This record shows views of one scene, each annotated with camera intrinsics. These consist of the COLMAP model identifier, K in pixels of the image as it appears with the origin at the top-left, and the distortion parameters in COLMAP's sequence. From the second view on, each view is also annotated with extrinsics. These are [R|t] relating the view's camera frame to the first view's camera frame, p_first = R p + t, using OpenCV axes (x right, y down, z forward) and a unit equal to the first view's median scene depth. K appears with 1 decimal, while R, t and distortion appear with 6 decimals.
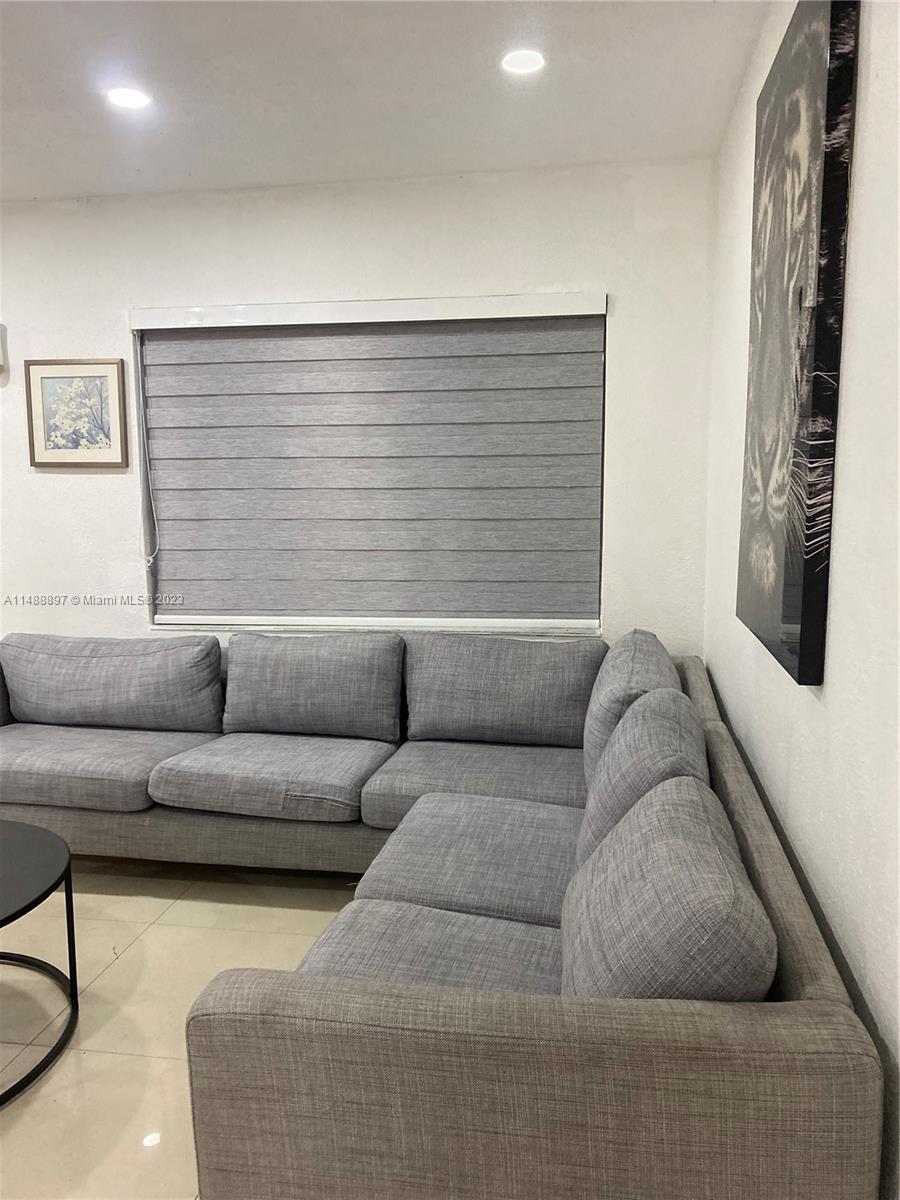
lens RADIAL K [[897.3, 0, 450.0], [0, 897.3, 600.0], [0, 0, 1]] dist [0.094396, -0.207823]
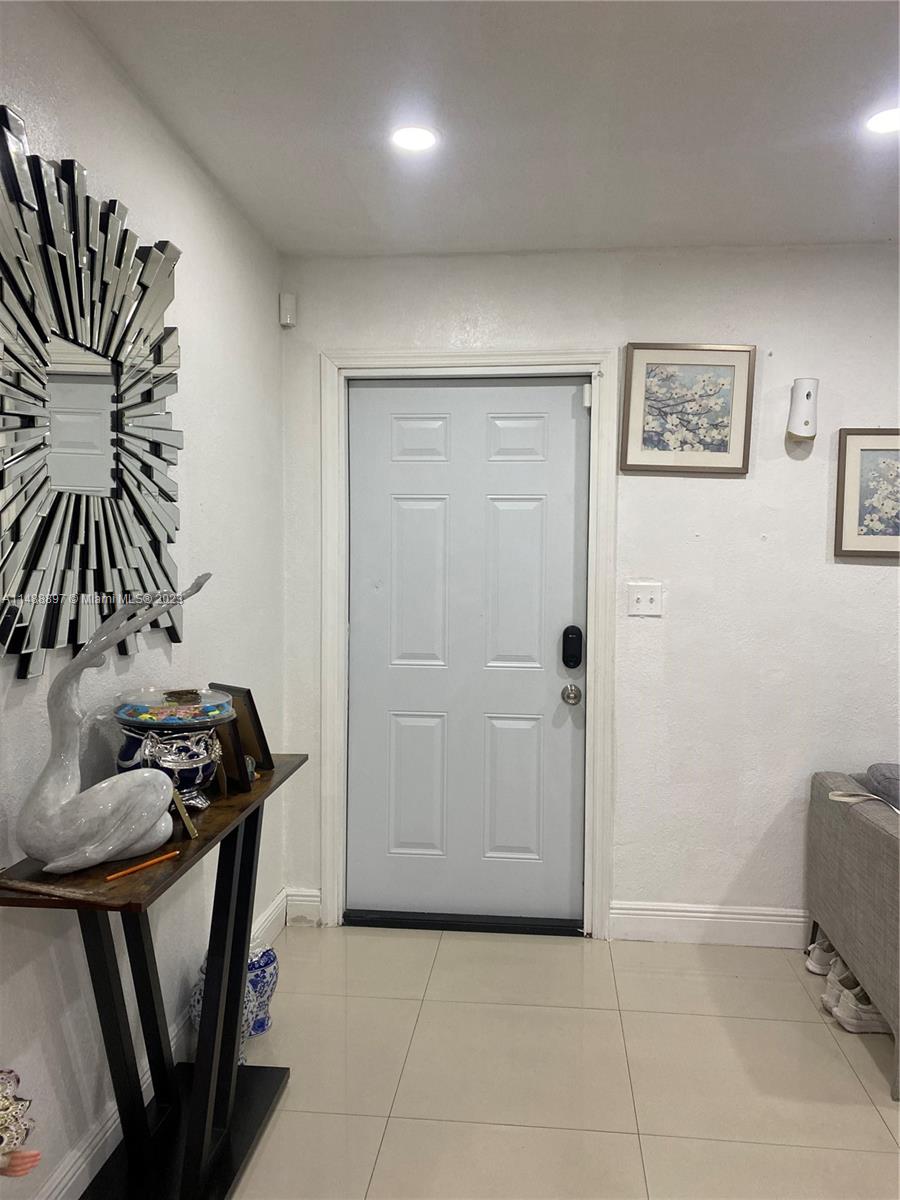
lens RADIAL K [[897.3, 0, 450.0], [0, 897.3, 600.0], [0, 0, 1]] dist [0.094396, -0.207823]
pose [[0.998221, 0.016840, 0.057196, -0.948923], [-0.011598, 0.995804, -0.090774, -0.030760], [-0.058485, 0.089950, 0.994228, 0.226677]]
